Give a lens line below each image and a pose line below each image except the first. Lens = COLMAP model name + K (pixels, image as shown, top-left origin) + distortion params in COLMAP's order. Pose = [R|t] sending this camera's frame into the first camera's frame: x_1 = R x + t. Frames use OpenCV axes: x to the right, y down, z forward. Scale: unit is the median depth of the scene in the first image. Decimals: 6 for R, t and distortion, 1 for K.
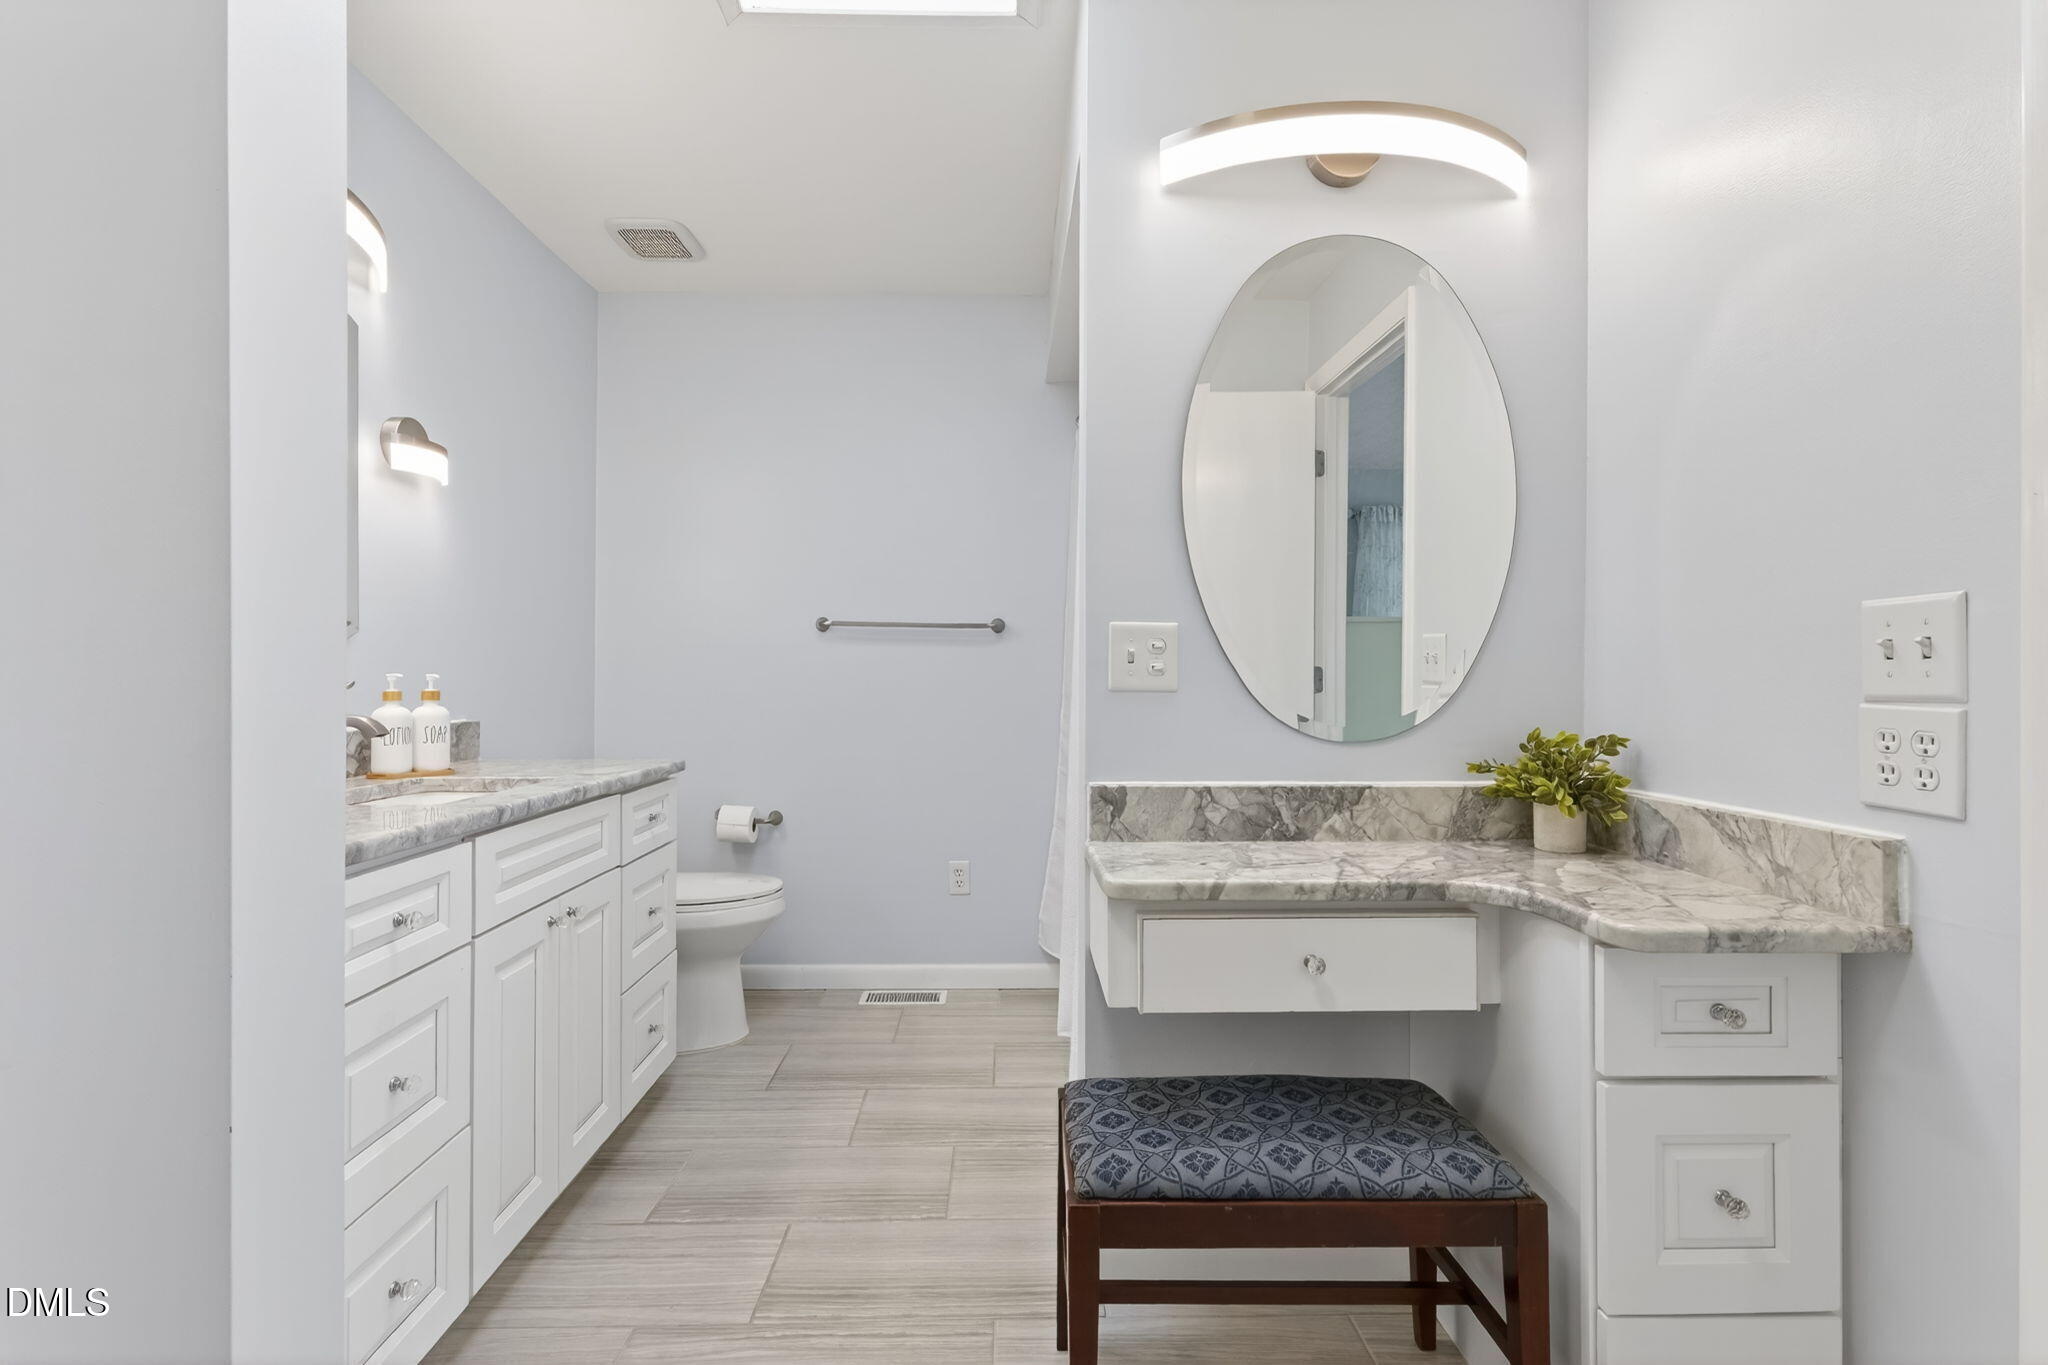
lens RADIAL K [[962.8, 0, 1013.9], [0, 962.8, 676.8], [0, 0, 1]] dist [0.006401, 0.001170]
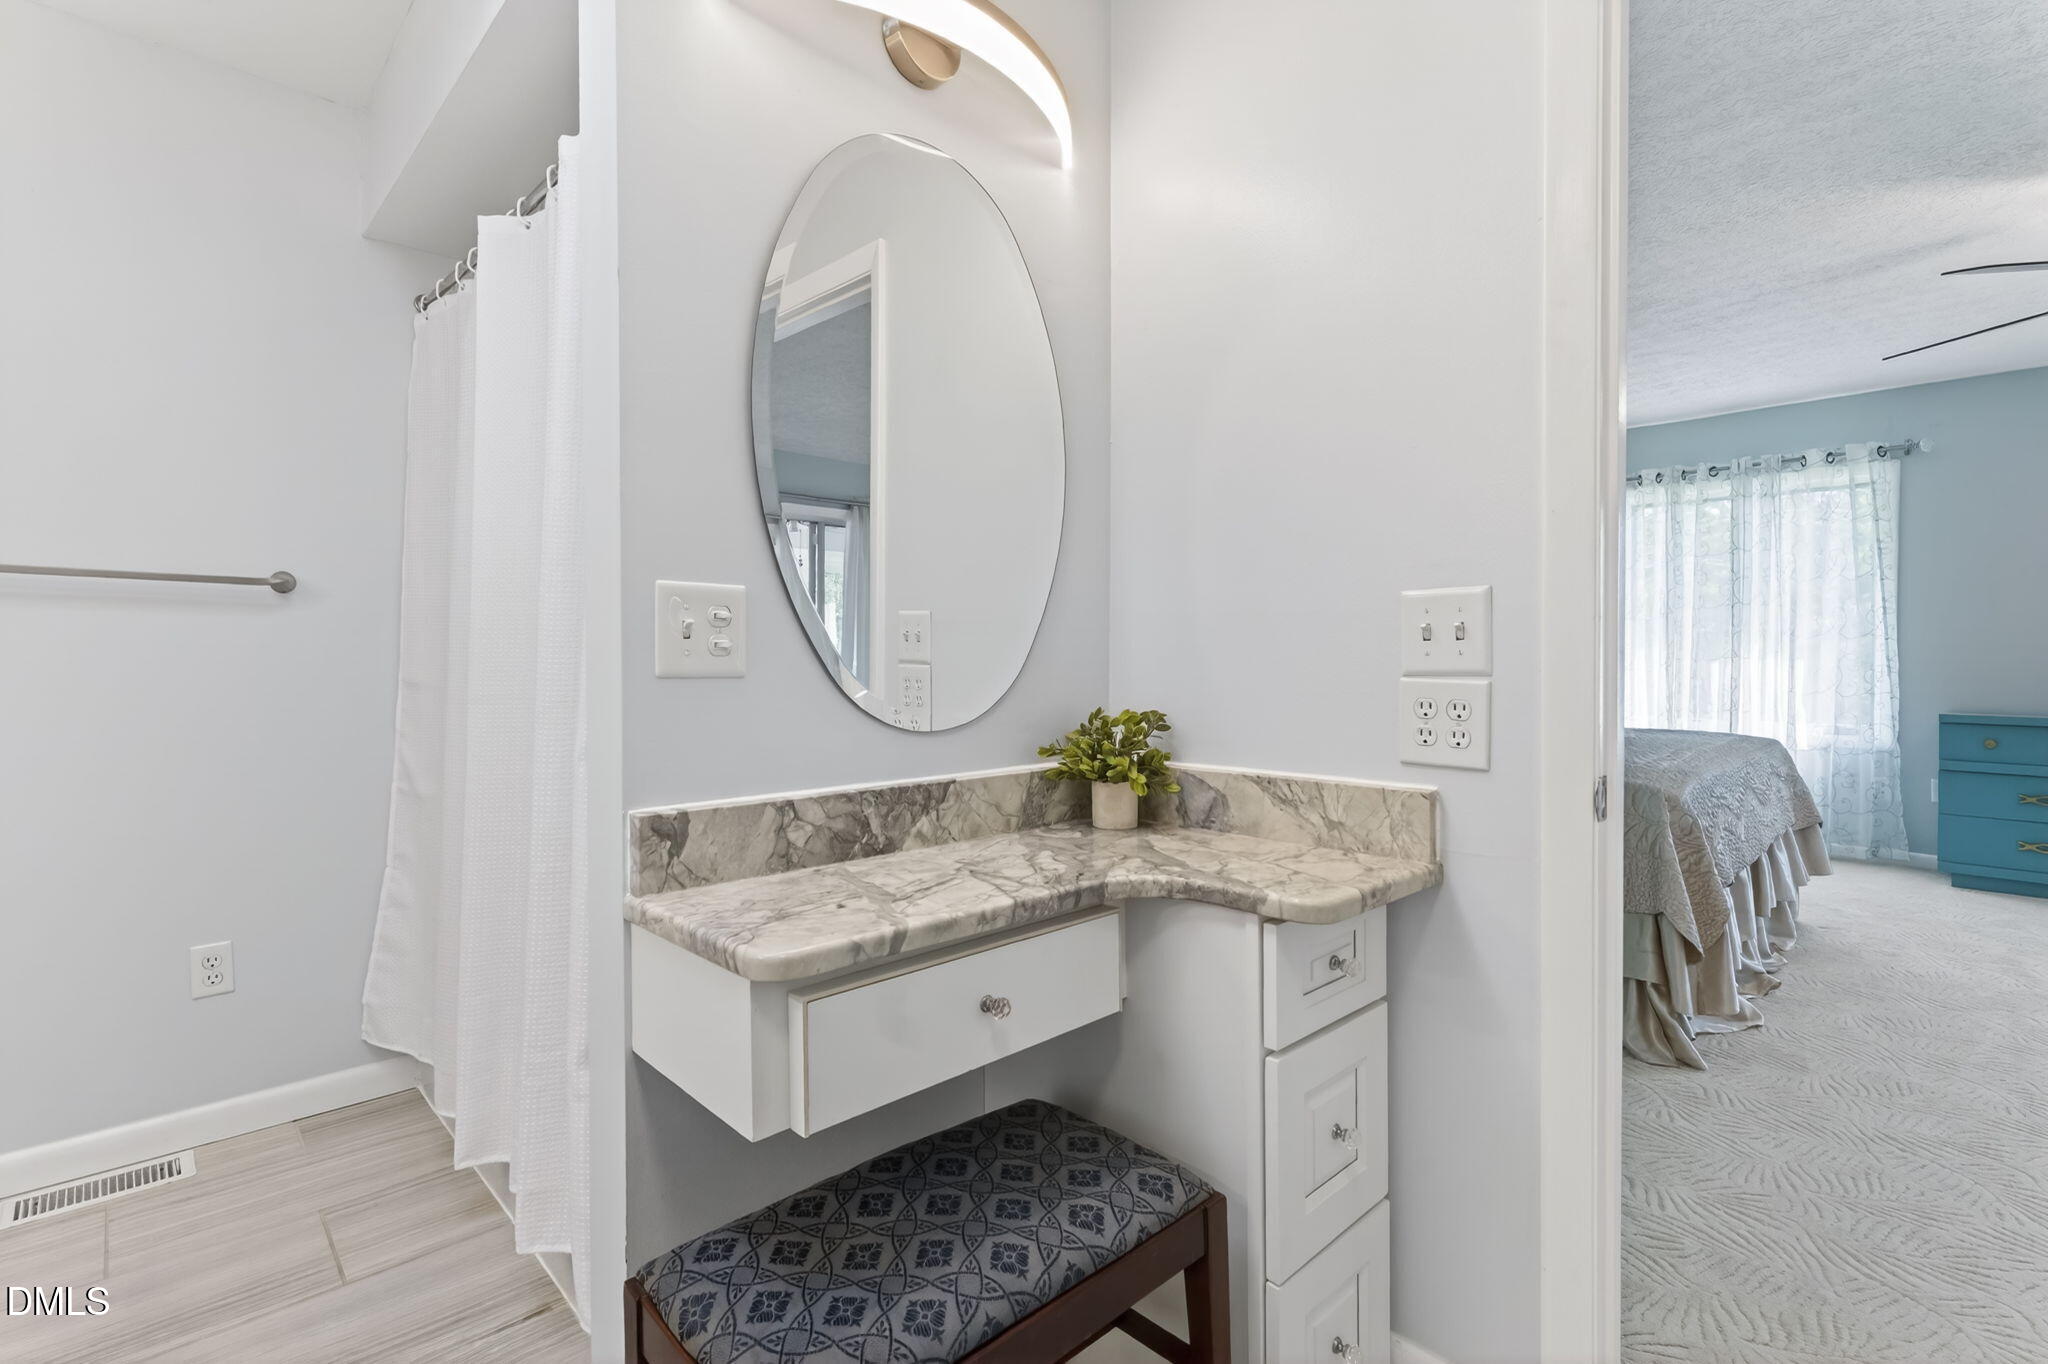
lens RADIAL K [[962.8, 0, 1029.7], [0, 962.8, 671.1], [0, 0, 1]] dist [0.006401, 0.001170]
pose [[0.736529, -0.013443, 0.676272, -0.219885], [0.003241, 0.999861, 0.016346, -0.001279], [-0.676398, -0.009848, 0.736471, 0.375157]]
